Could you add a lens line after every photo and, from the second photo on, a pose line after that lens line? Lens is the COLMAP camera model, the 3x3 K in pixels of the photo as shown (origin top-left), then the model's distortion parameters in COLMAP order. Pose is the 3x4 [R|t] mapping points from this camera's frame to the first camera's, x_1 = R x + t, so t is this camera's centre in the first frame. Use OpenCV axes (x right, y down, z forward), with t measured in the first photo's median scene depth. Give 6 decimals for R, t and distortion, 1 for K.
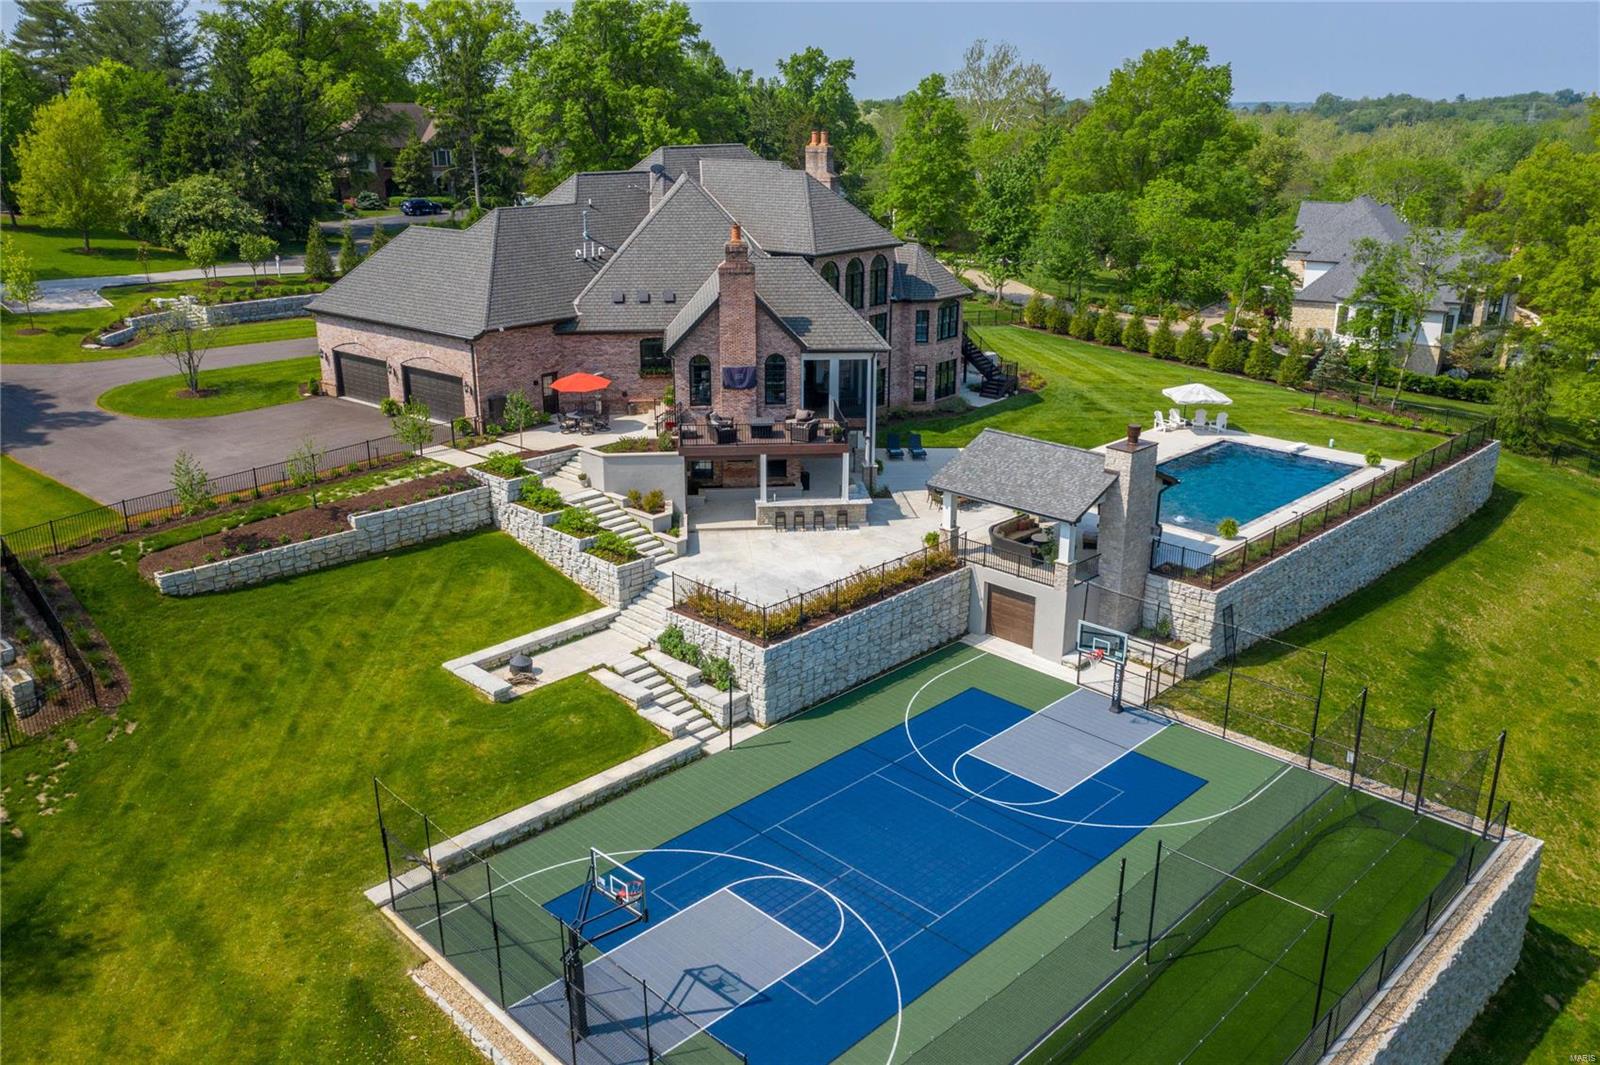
lens RADIAL K [[1258.6, 0, 799.2], [0, 1258.6, 531.8], [0, 0, 1]] dist [-0.019534, 0.005382]
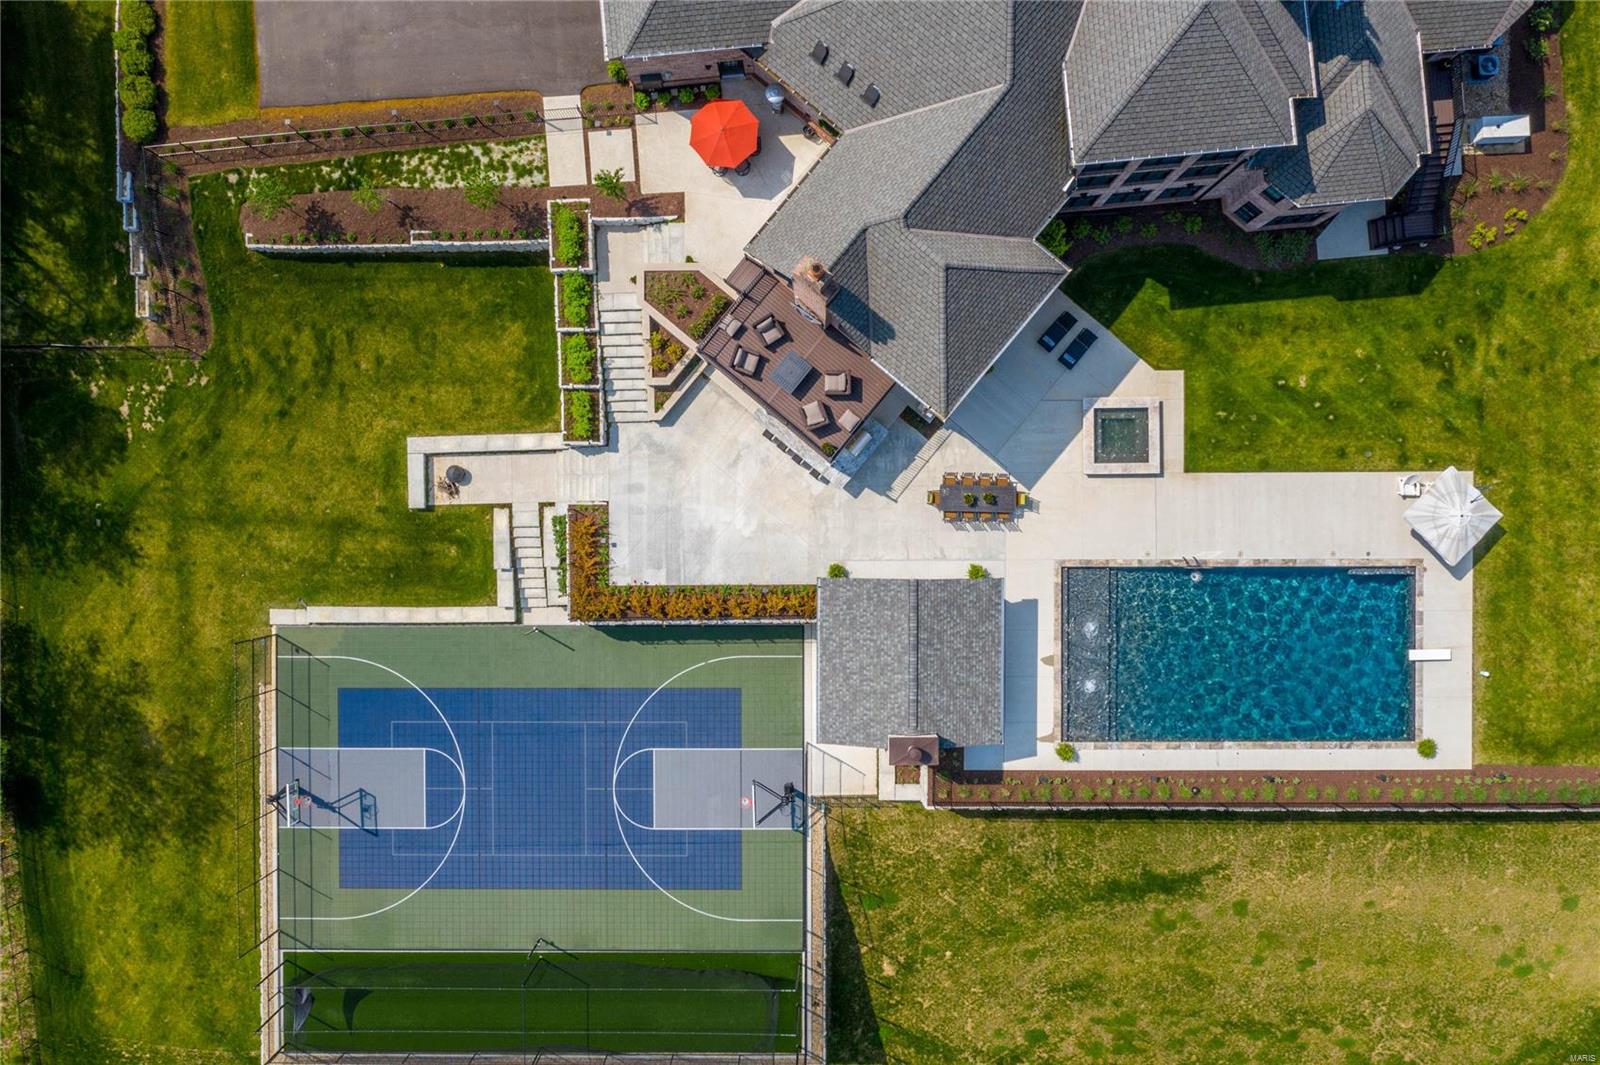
lens RADIAL K [[1258.6, 0, 797.2], [0, 1258.6, 521.7], [0, 0, 1]] dist [-0.019534, 0.005382]
pose [[0.706280, 0.707895, -0.007320, 0.063530], [-0.214478, 0.223820, 0.950738, -1.036057], [0.674661, -0.669917, 0.309908, 0.697356]]
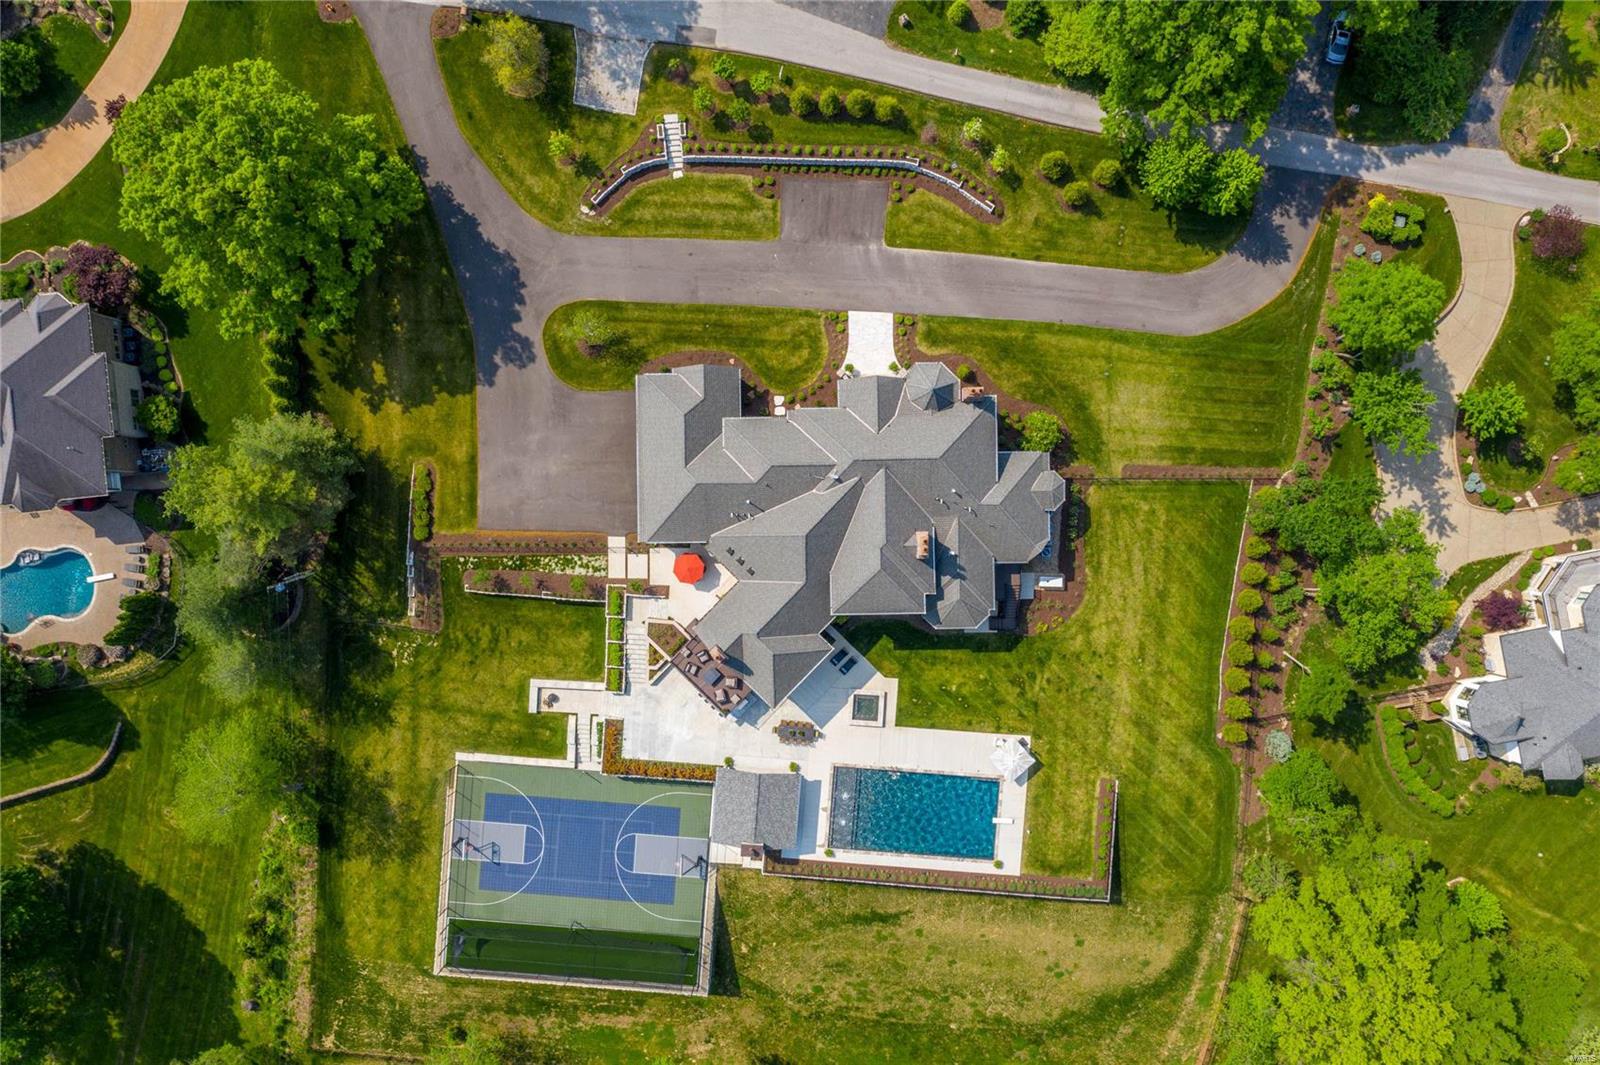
lens RADIAL K [[1258.6, 0, 800.1], [0, 1258.6, 525.0], [0, 0, 1]] dist [-0.019534, 0.005382]
pose [[0.650007, 0.759918, -0.003964, -0.125924], [-0.233620, 0.204788, 0.950517, -2.334316], [0.723127, -0.616917, 0.310646, 0.671680]]
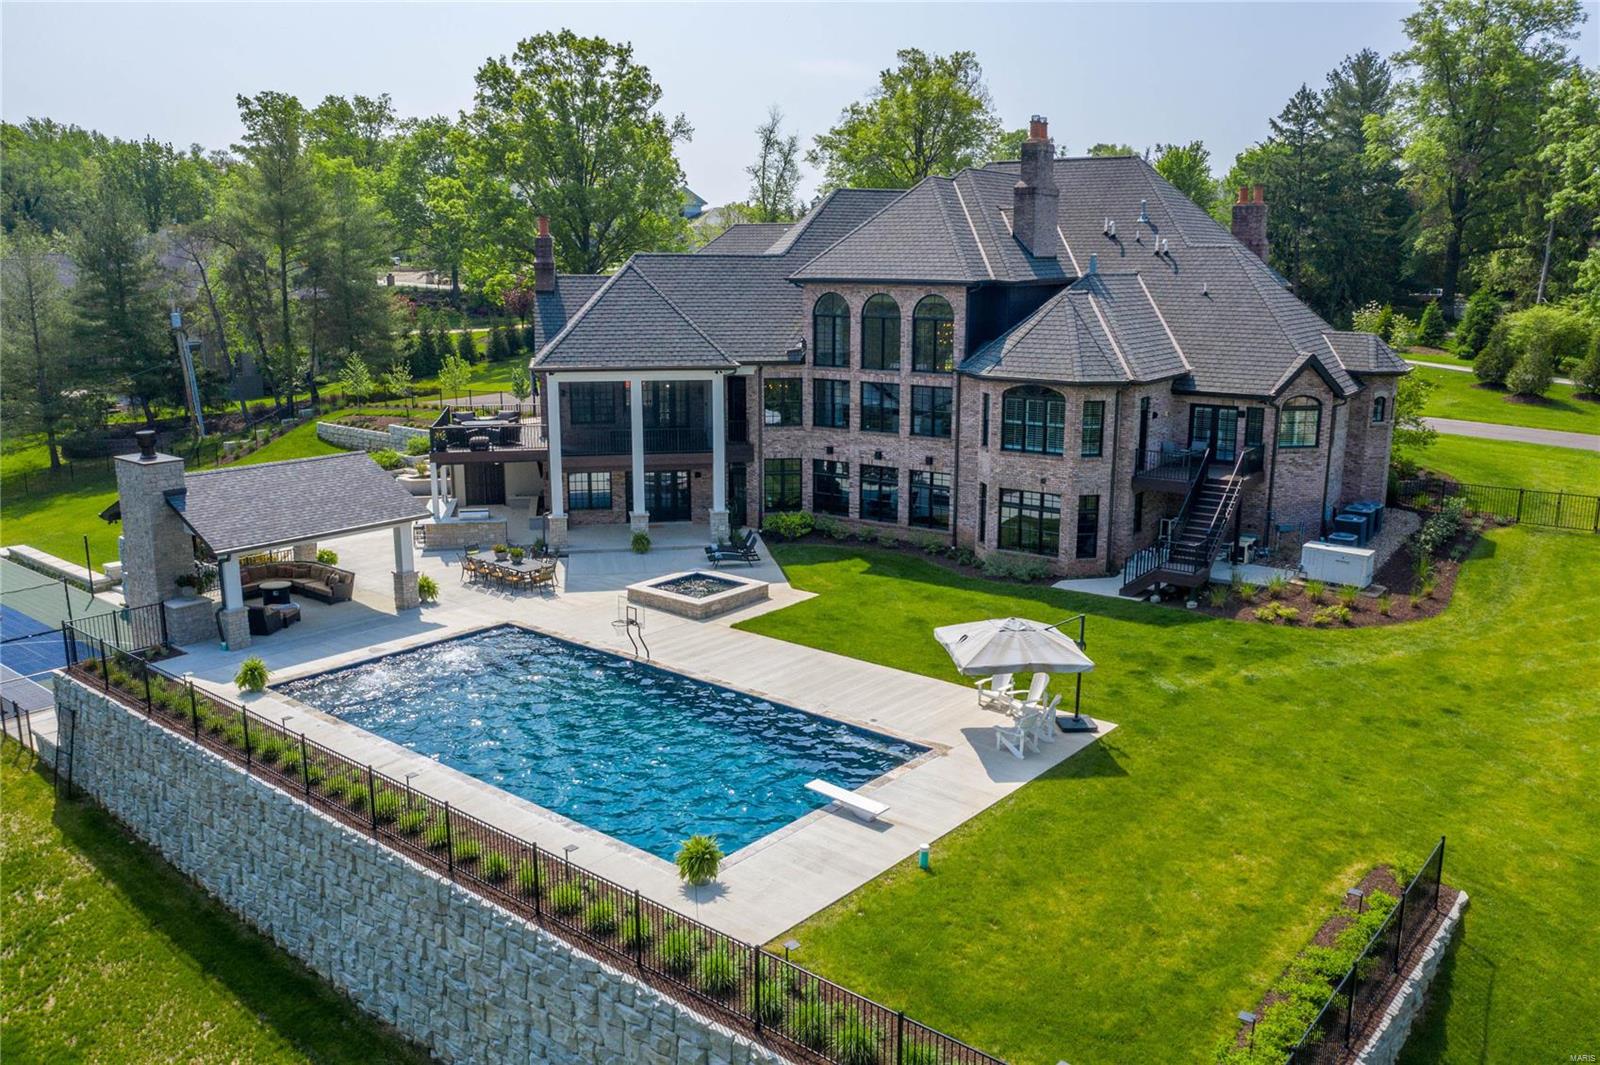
lens RADIAL K [[1258.6, 0, 789.8], [0, 1258.6, 527.6], [0, 0, 1]] dist [-0.019534, 0.005382]
pose [[0.081391, 0.207689, -0.974803, 0.995711], [-0.316900, 0.932685, 0.172256, -0.272215], [0.944960, 0.294895, 0.141729, 1.204963]]
